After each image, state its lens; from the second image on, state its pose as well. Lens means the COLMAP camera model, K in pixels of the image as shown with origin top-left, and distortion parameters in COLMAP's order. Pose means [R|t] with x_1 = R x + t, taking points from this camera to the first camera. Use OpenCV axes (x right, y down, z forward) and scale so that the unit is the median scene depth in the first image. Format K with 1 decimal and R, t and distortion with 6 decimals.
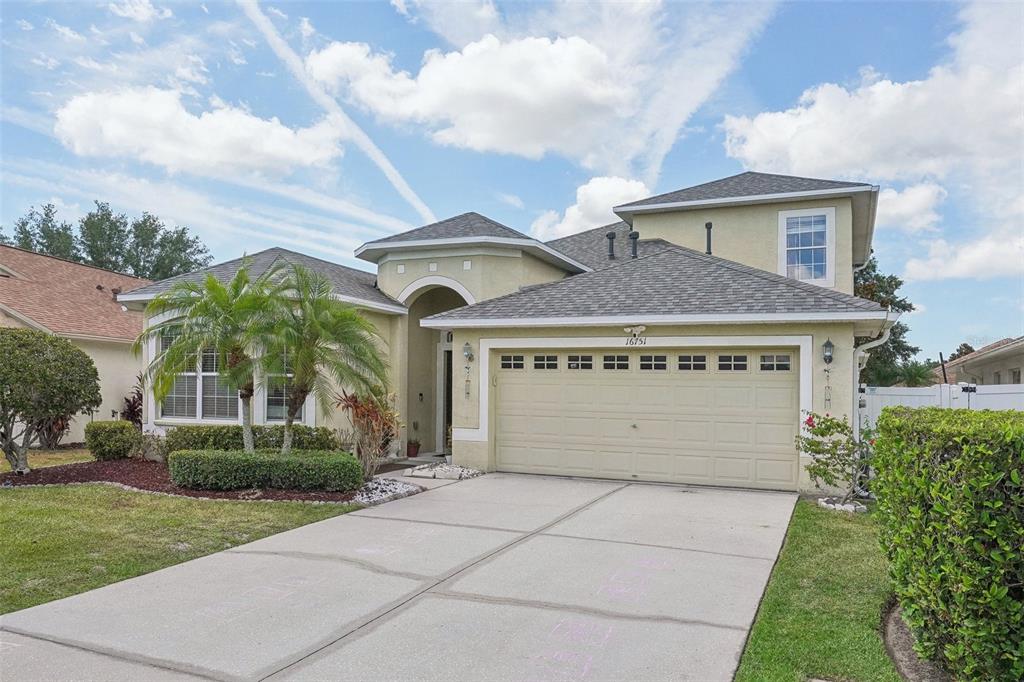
lens RADIAL K [[764.6, 0, 509.5], [0, 764.6, 344.6], [0, 0, 1]] dist [-0.010338, 0.006438]
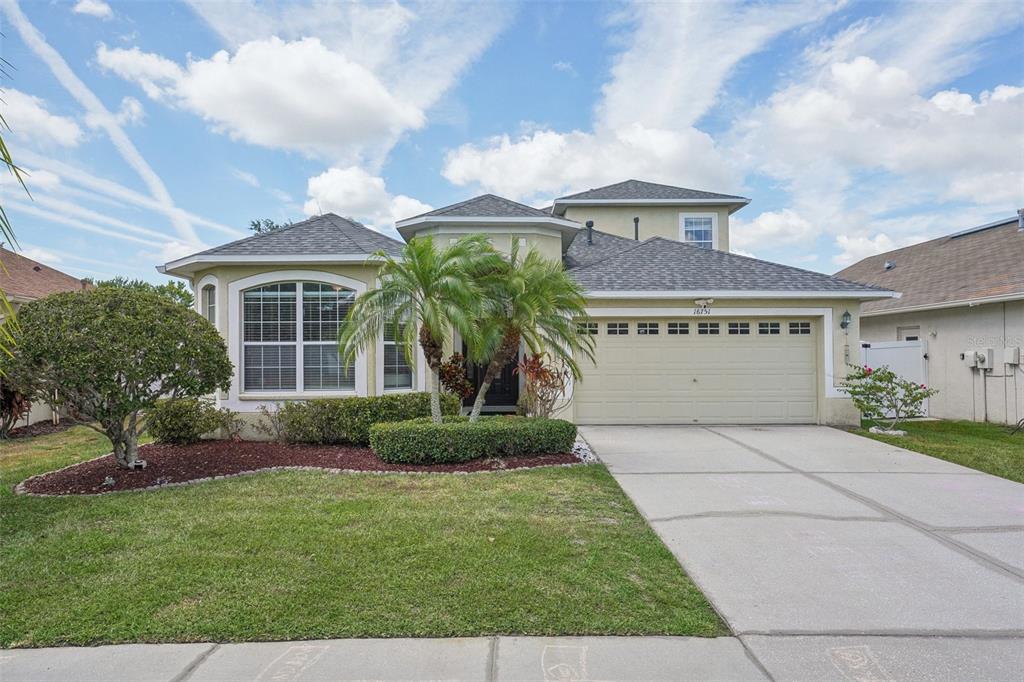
lens RADIAL K [[633.1, 0, 518.8], [0, 633.1, 347.3], [0, 0, 1]] dist [0.047971, -0.005985]
pose [[0.905197, -0.017706, 0.424624, -0.510296], [-0.005091, 0.998608, 0.052492, 0.001363], [-0.424962, -0.049677, 0.903847, 0.191231]]
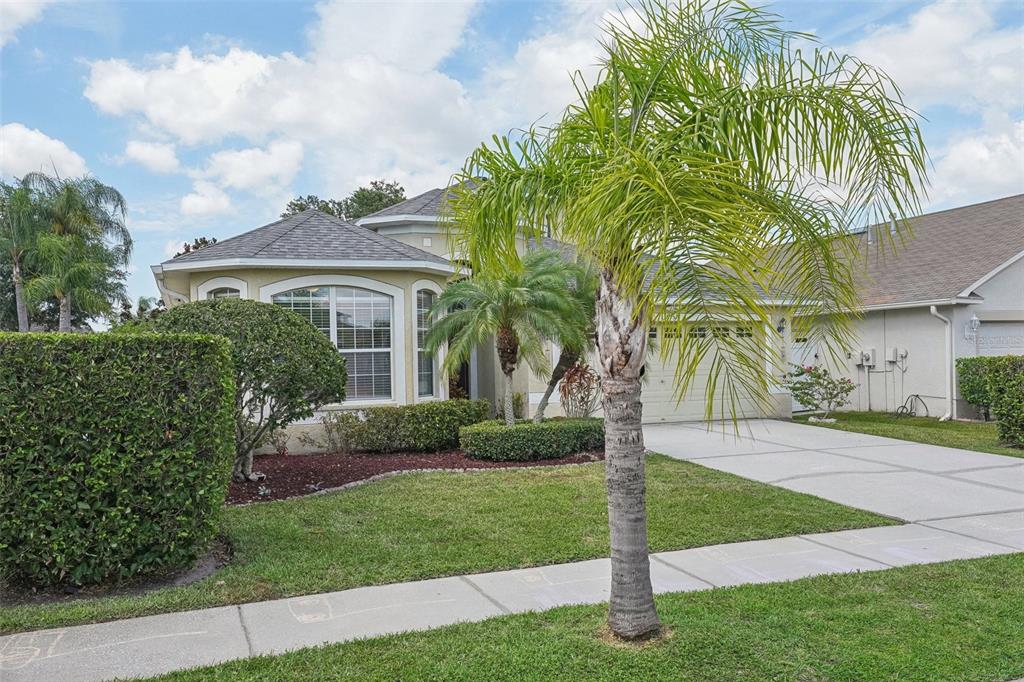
lens RADIAL K [[831.4, 0, 508.7], [0, 831.4, 339.4], [0, 0, 1]] dist [0.070584, 0.005157]
pose [[0.704218, -0.018491, 0.709743, -0.992580], [-0.012270, 0.999194, 0.038207, -0.015509], [-0.709877, -0.035615, 0.703424, 0.178905]]
